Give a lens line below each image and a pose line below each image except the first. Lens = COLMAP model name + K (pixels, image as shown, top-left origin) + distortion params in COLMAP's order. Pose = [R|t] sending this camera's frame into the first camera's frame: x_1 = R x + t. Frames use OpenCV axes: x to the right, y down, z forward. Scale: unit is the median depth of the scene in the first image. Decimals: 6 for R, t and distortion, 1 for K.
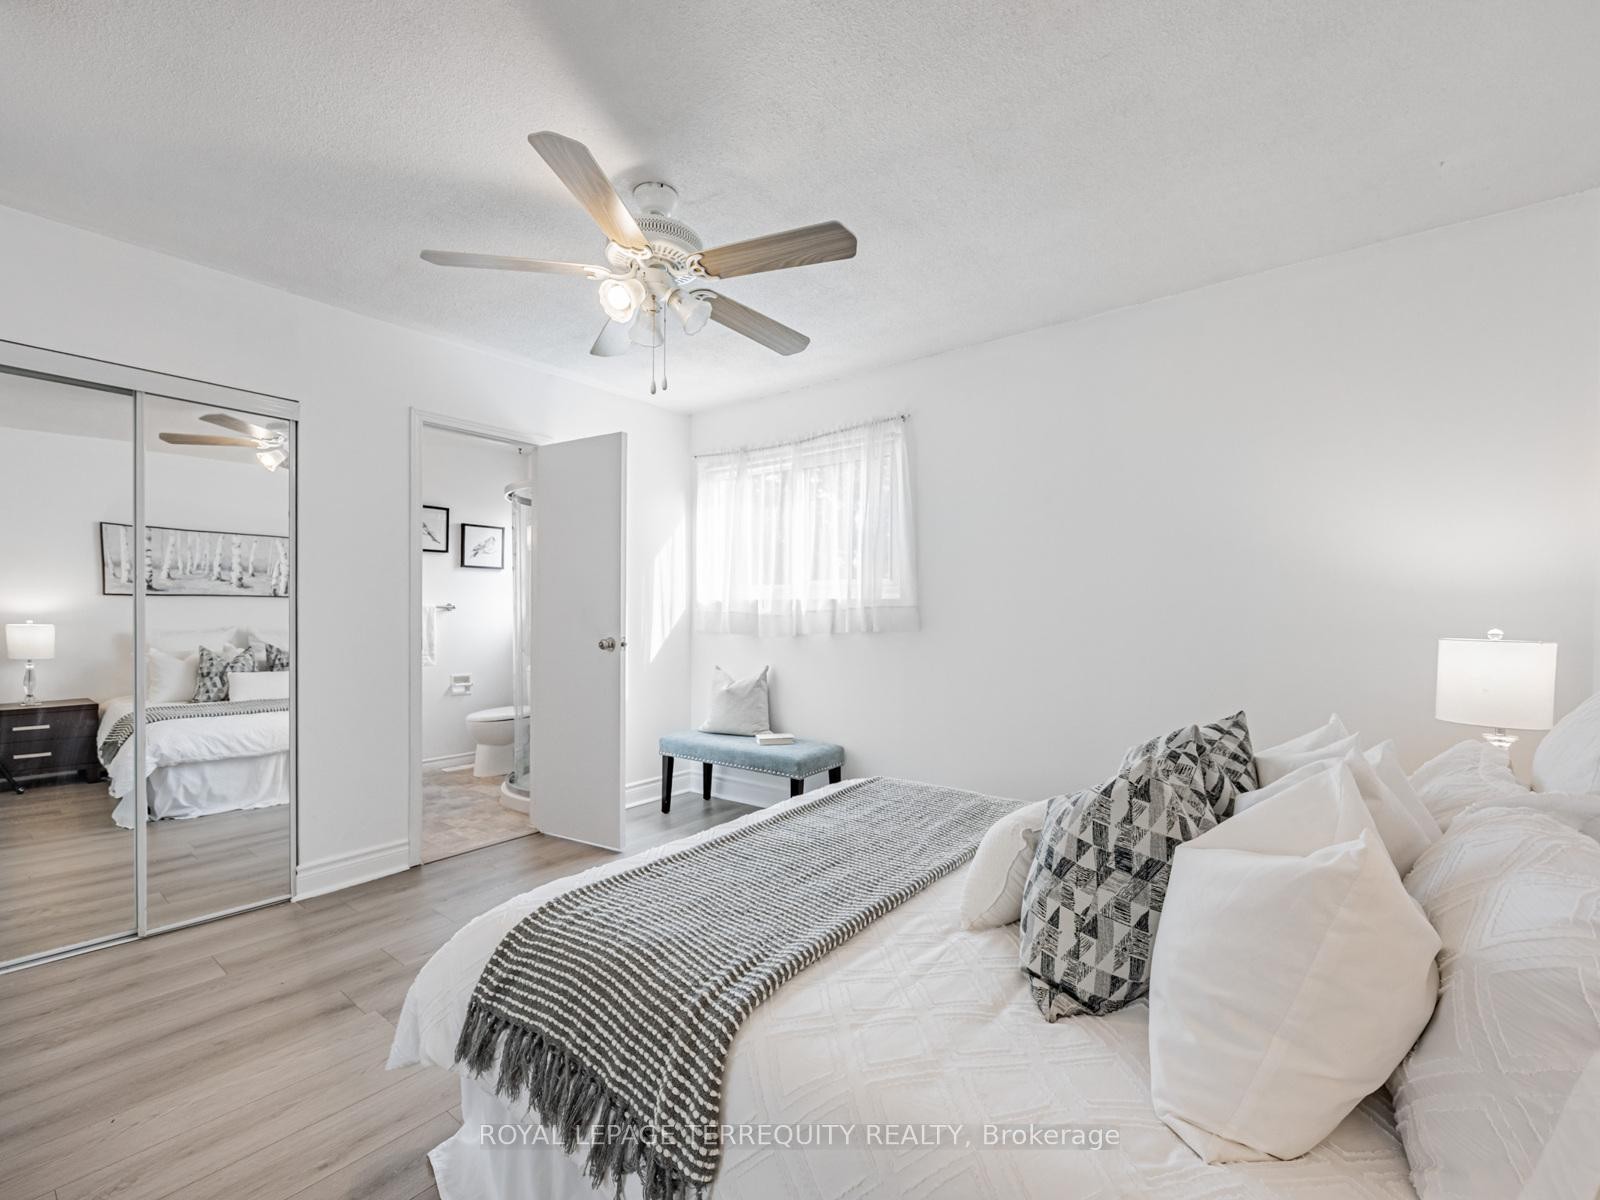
lens RADIAL K [[690.6, 0, 793.3], [0, 690.6, 598.4], [0, 0, 1]] dist [-0.010712, 0.000280]
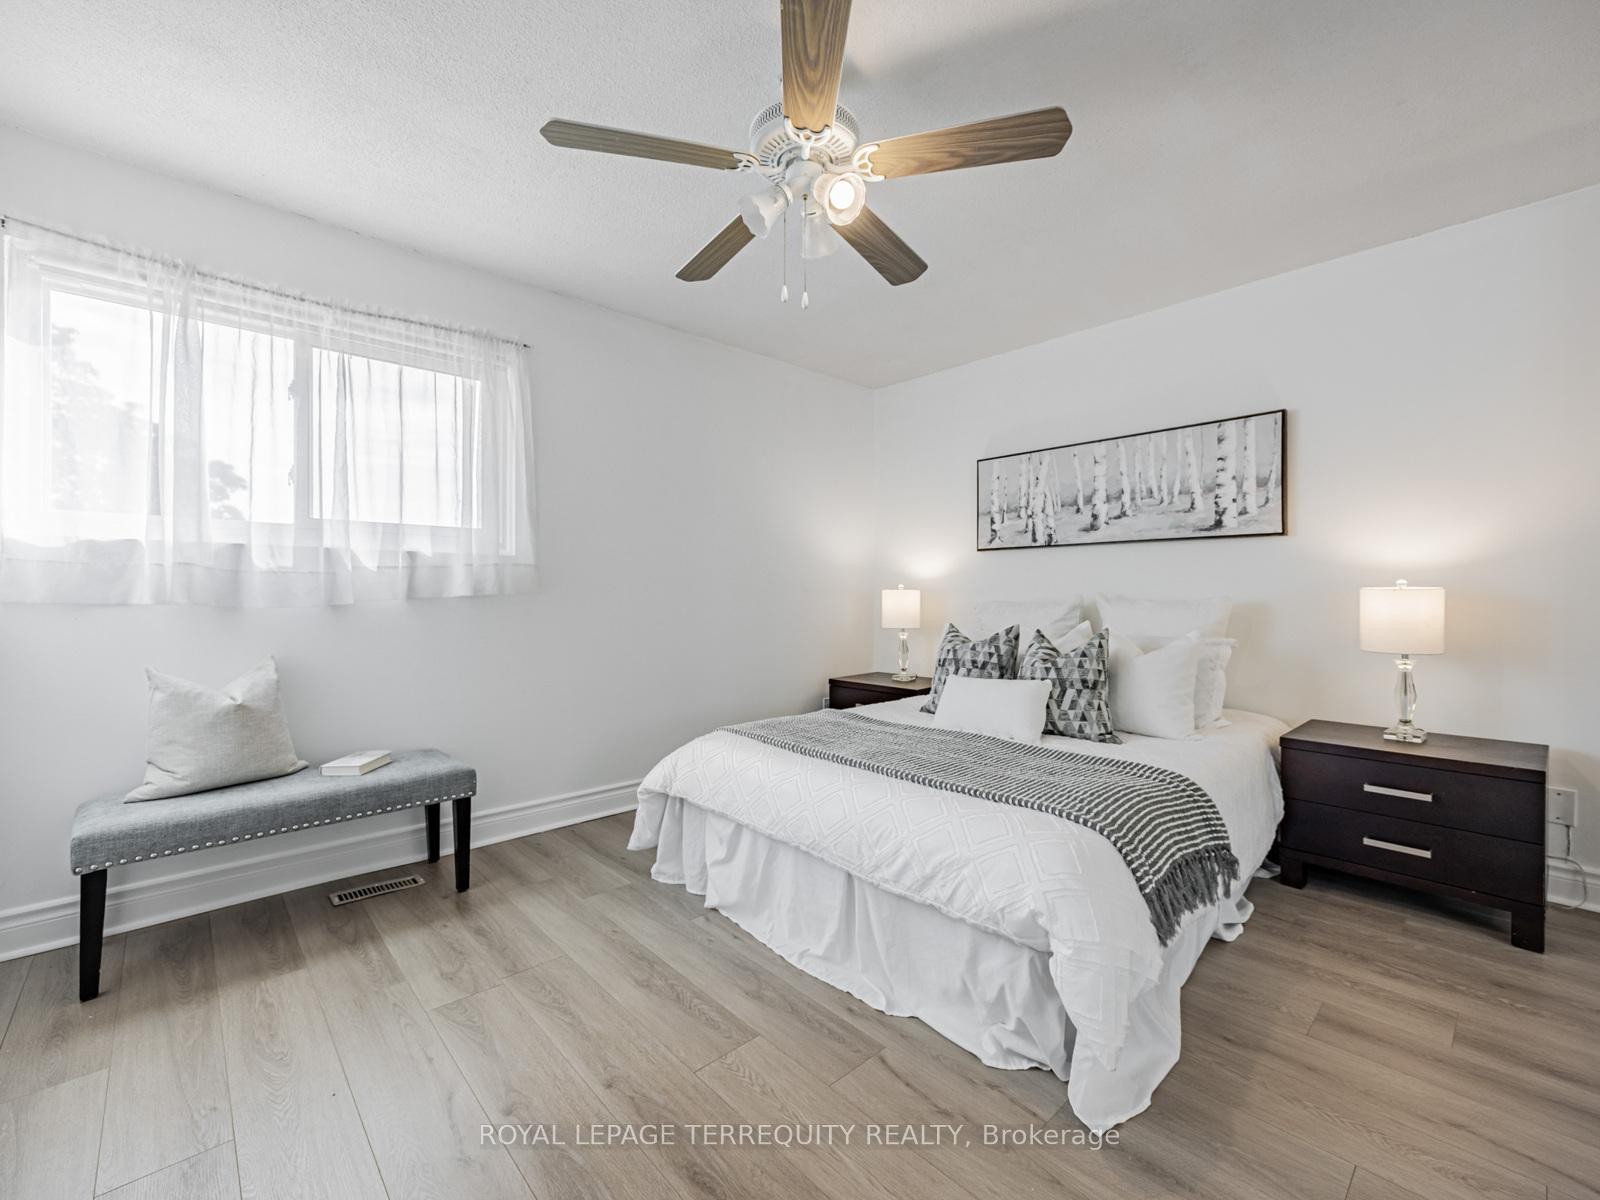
lens RADIAL K [[698.6, 0, 808.4], [0, 698.6, 563.2], [0, 0, 1]] dist [0.000525, 0.000117]
pose [[0.159573, 0.024144, 0.986891, -0.649360], [-0.030625, 0.999341, -0.019497, 0.016246], [-0.986711, -0.027112, 0.160207, 0.507422]]
